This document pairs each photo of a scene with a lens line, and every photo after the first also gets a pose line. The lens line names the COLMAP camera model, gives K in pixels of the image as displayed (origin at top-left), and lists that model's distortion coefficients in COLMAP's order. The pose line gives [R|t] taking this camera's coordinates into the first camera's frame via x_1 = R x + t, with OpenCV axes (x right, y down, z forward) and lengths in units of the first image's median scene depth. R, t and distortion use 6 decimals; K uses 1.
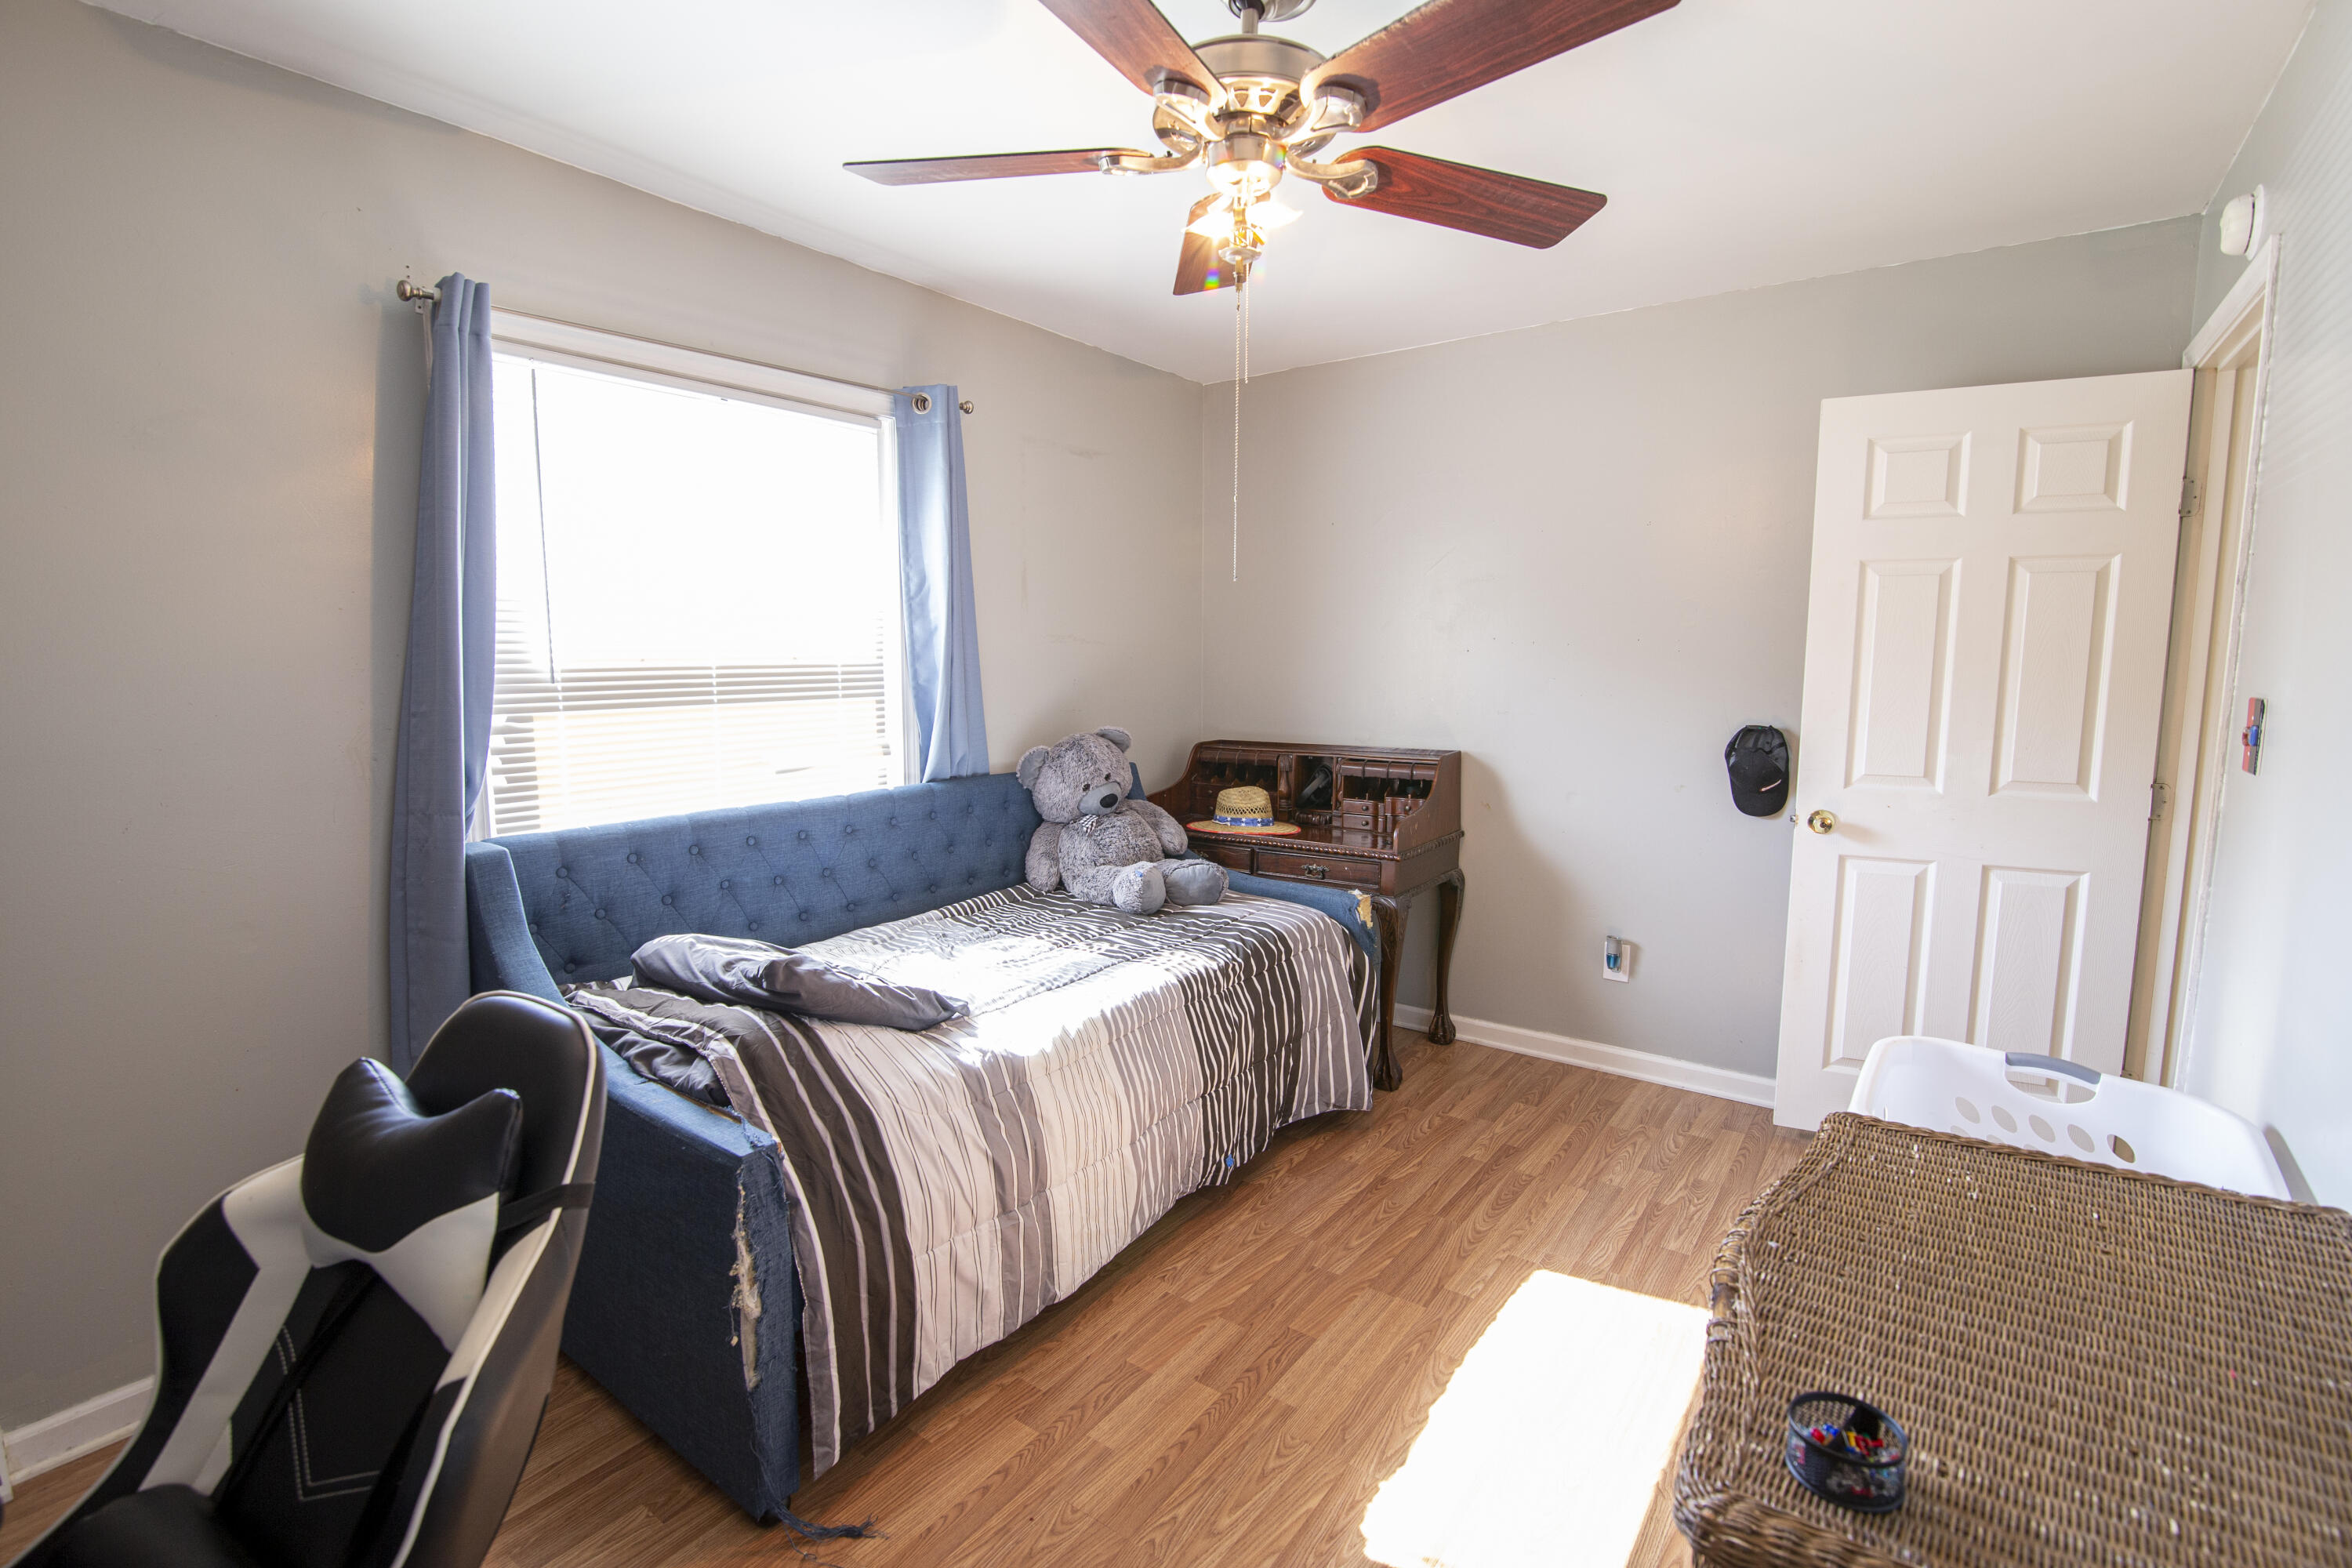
lens RADIAL K [[1077.7, 0, 1175.4], [0, 1077.7, 779.2], [0, 0, 1]] dist [-0.019228, 0.000263]
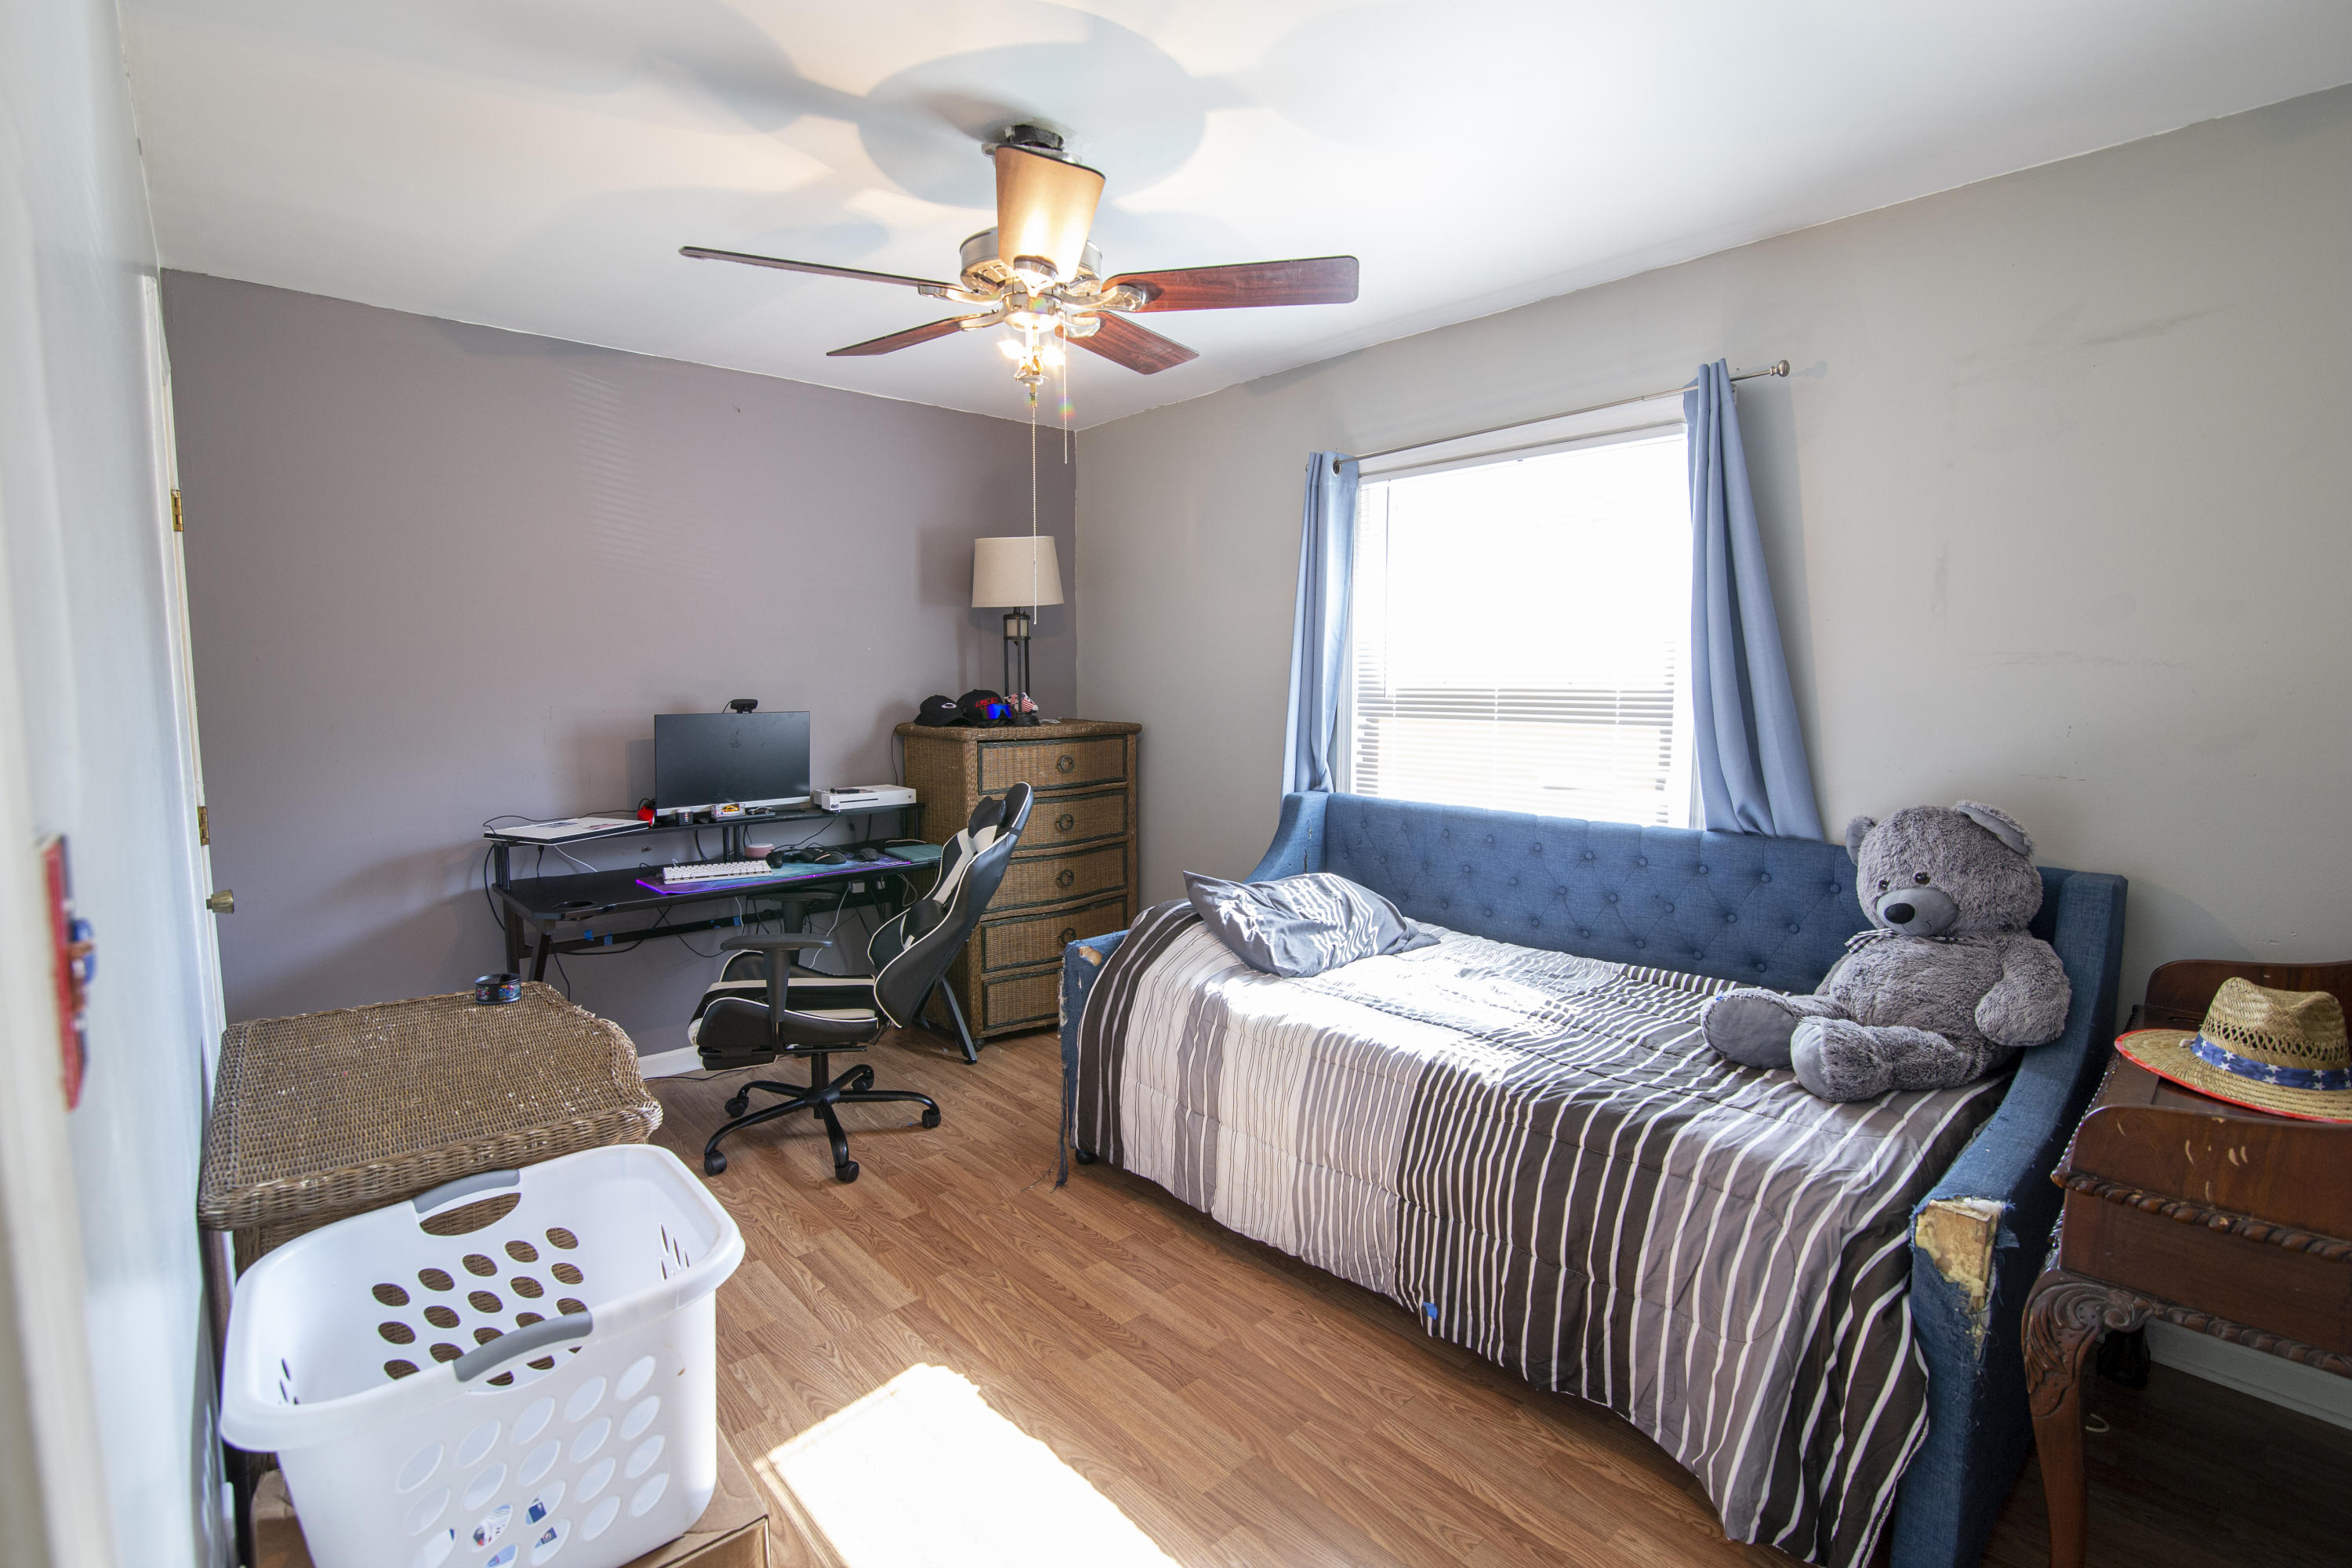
lens RADIAL K [[1077.7, 0, 1175.4], [0, 1077.7, 779.2], [0, 0, 1]] dist [-0.019228, 0.000263]
pose [[-0.206767, 0.096236, -0.973646, 0.886805], [-0.113101, 0.986128, 0.121488, -0.120408], [0.971831, 0.135240, -0.193015, 0.972916]]
